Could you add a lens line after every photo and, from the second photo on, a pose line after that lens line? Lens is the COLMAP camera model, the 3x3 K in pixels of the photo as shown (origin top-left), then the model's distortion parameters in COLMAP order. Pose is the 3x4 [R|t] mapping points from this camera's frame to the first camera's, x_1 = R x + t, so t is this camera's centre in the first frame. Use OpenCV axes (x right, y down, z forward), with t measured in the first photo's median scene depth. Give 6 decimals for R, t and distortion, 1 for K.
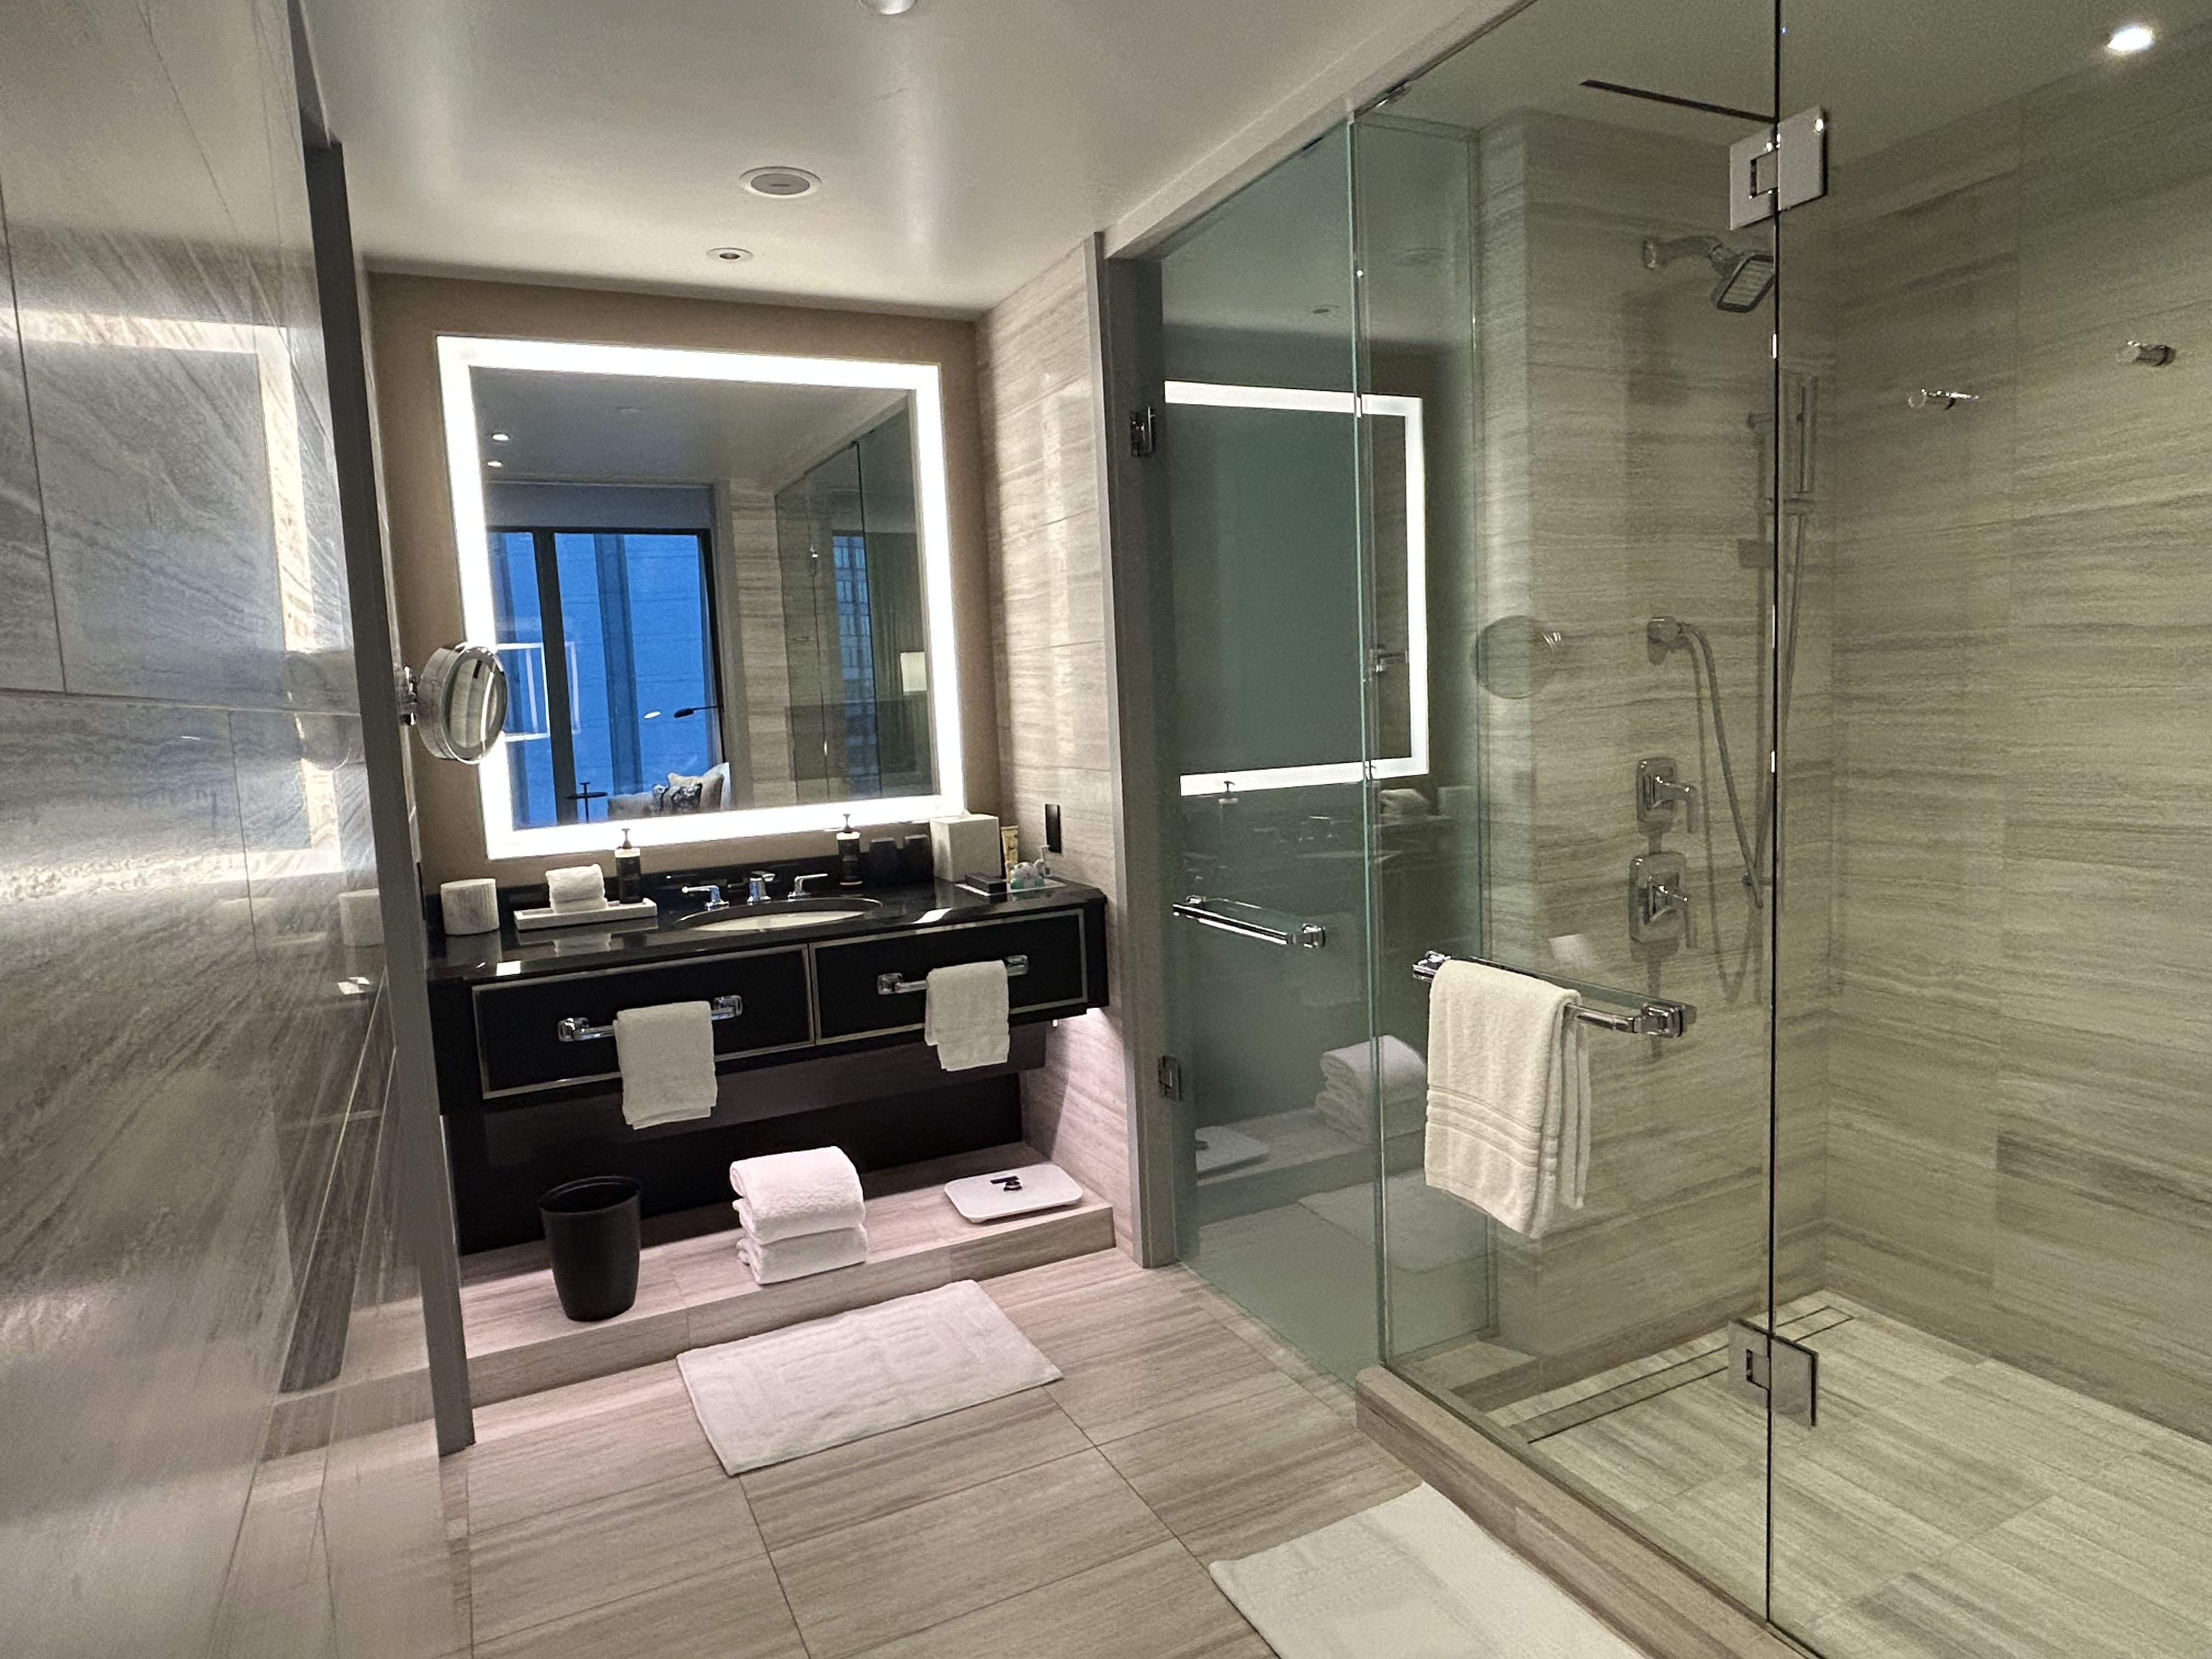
lens RADIAL K [[1315.6, 0, 1106.0], [0, 1315.6, 829.5], [0, 0, 1]] dist [0.000711, 0.000419]
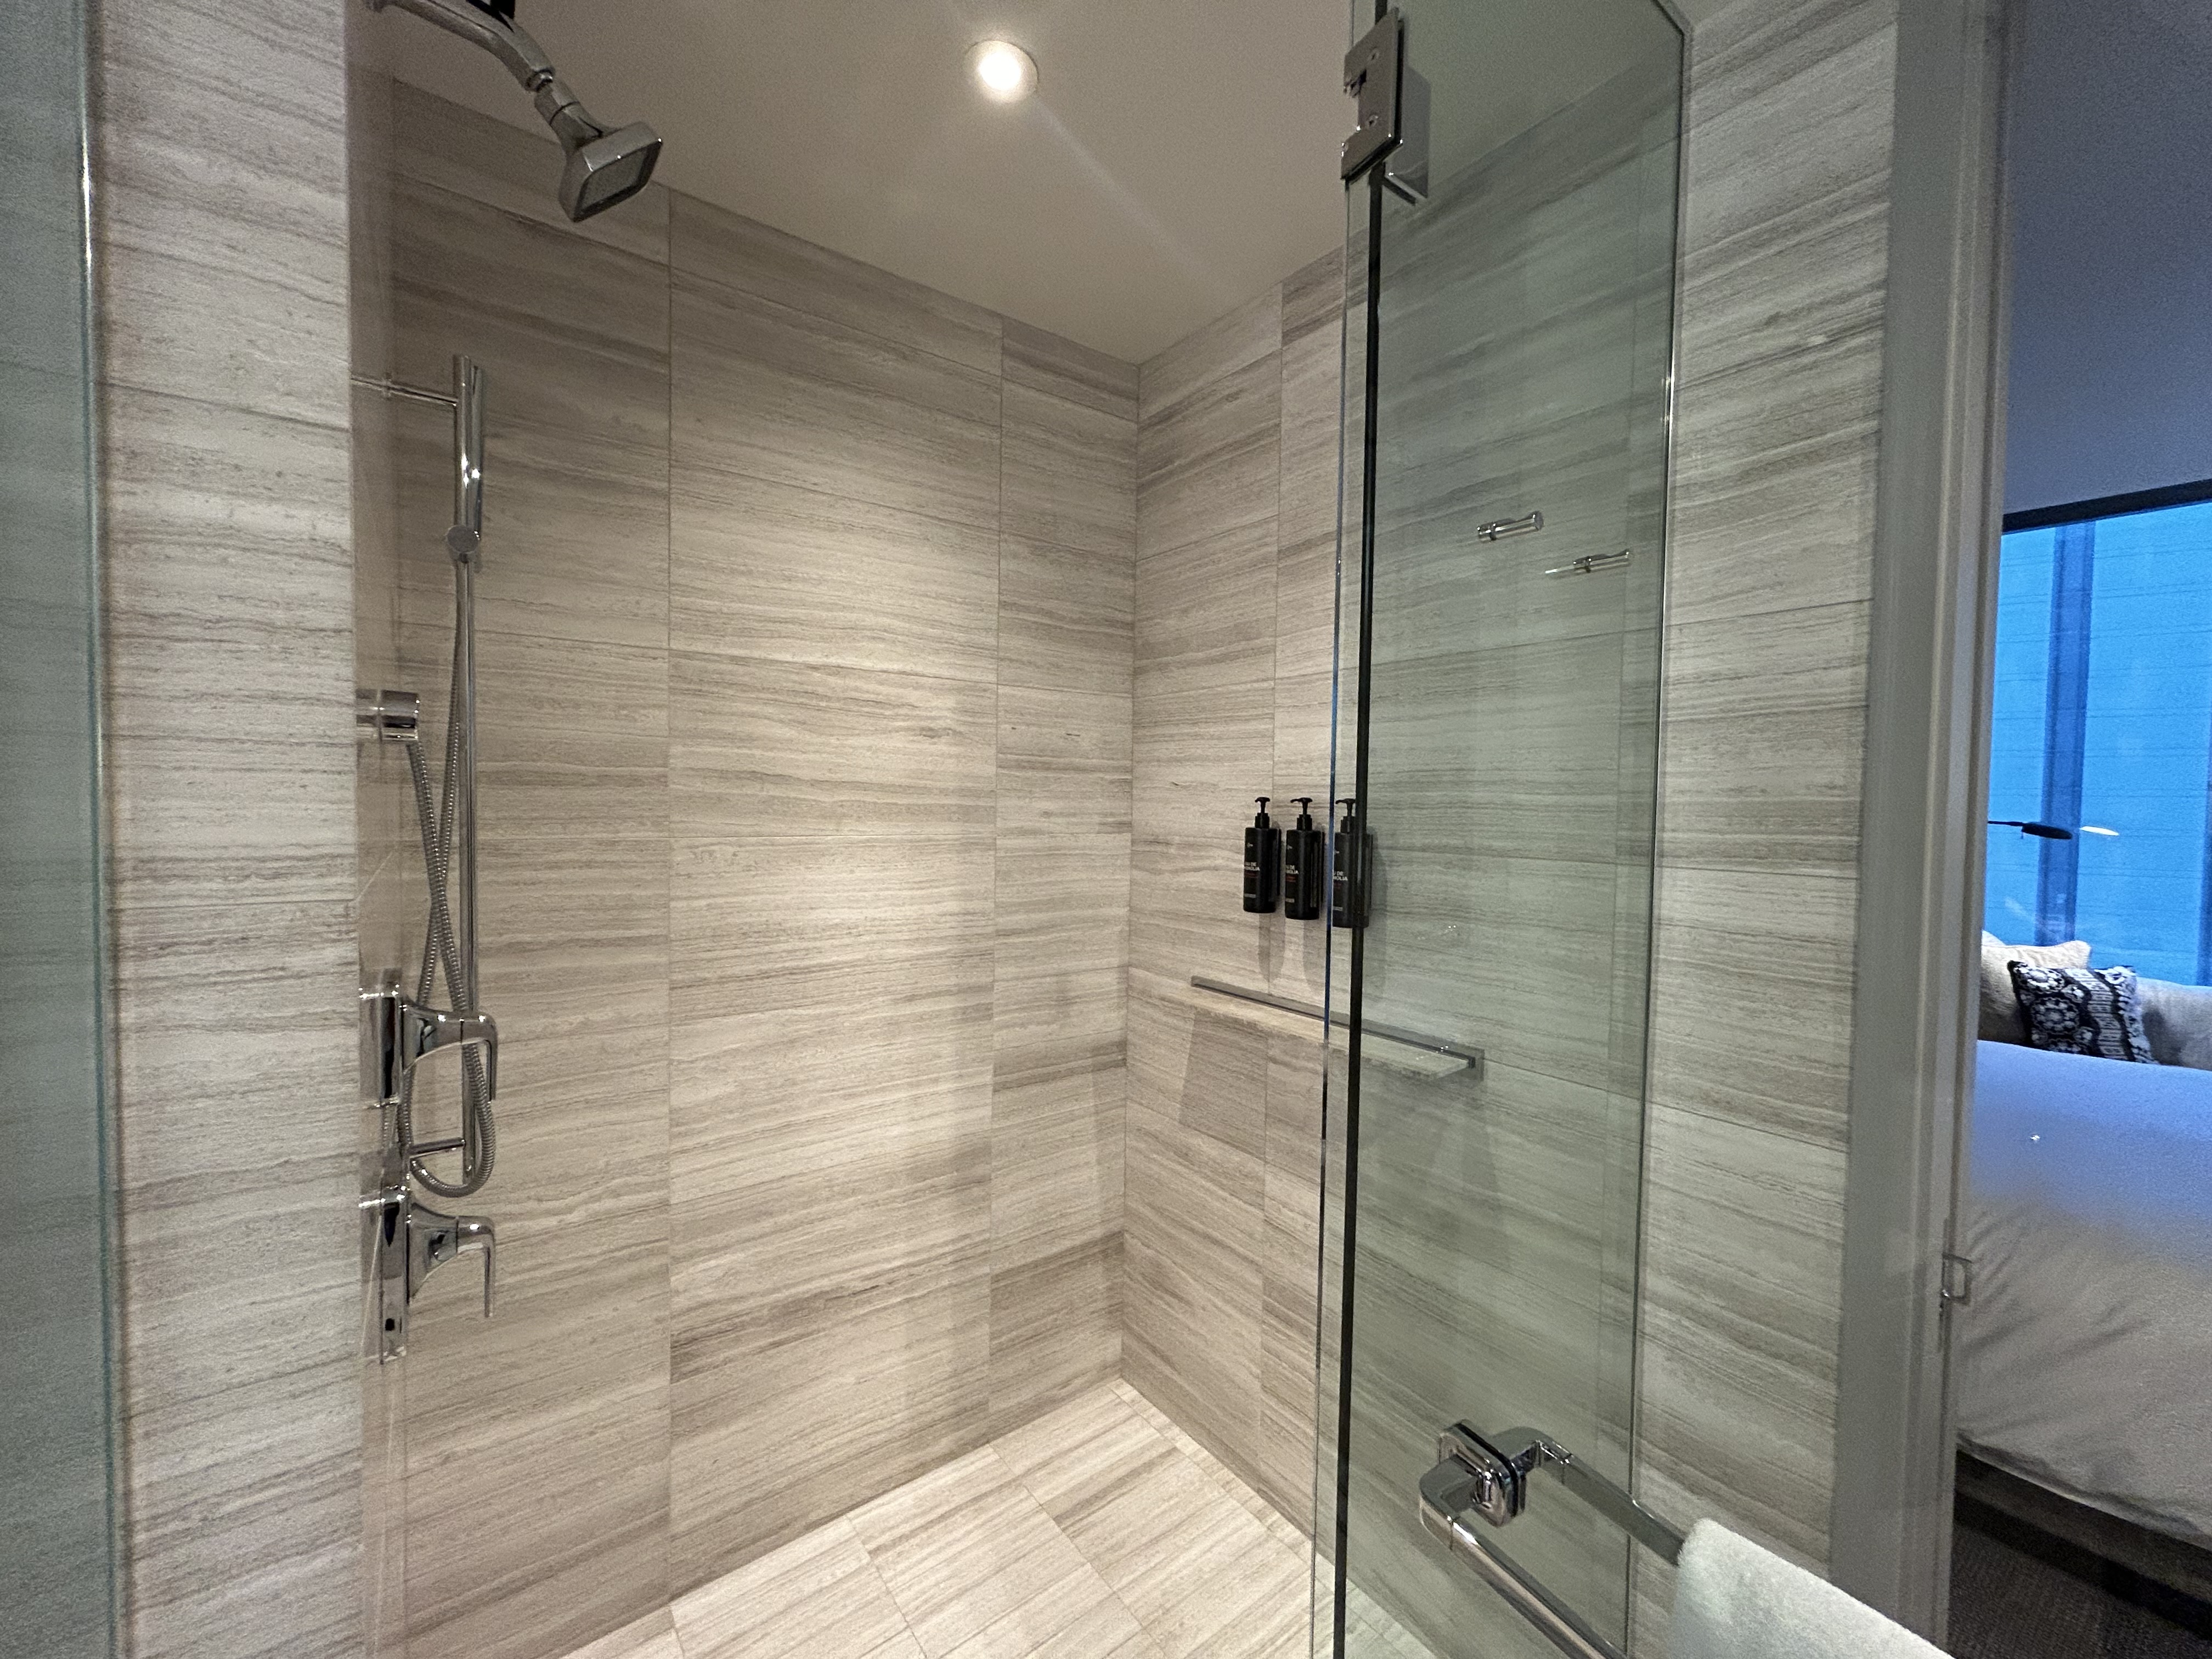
lens RADIAL K [[896.1, 0, 1106.0], [0, 896.1, 829.5], [0, 0, 1]] dist [0.001207, 0.000312]
pose [[-0.175533, 0.006808, 0.984450, 0.037500], [0.095572, 0.995371, 0.010158, -0.091623], [-0.979824, 0.095869, -0.175371, 0.835010]]
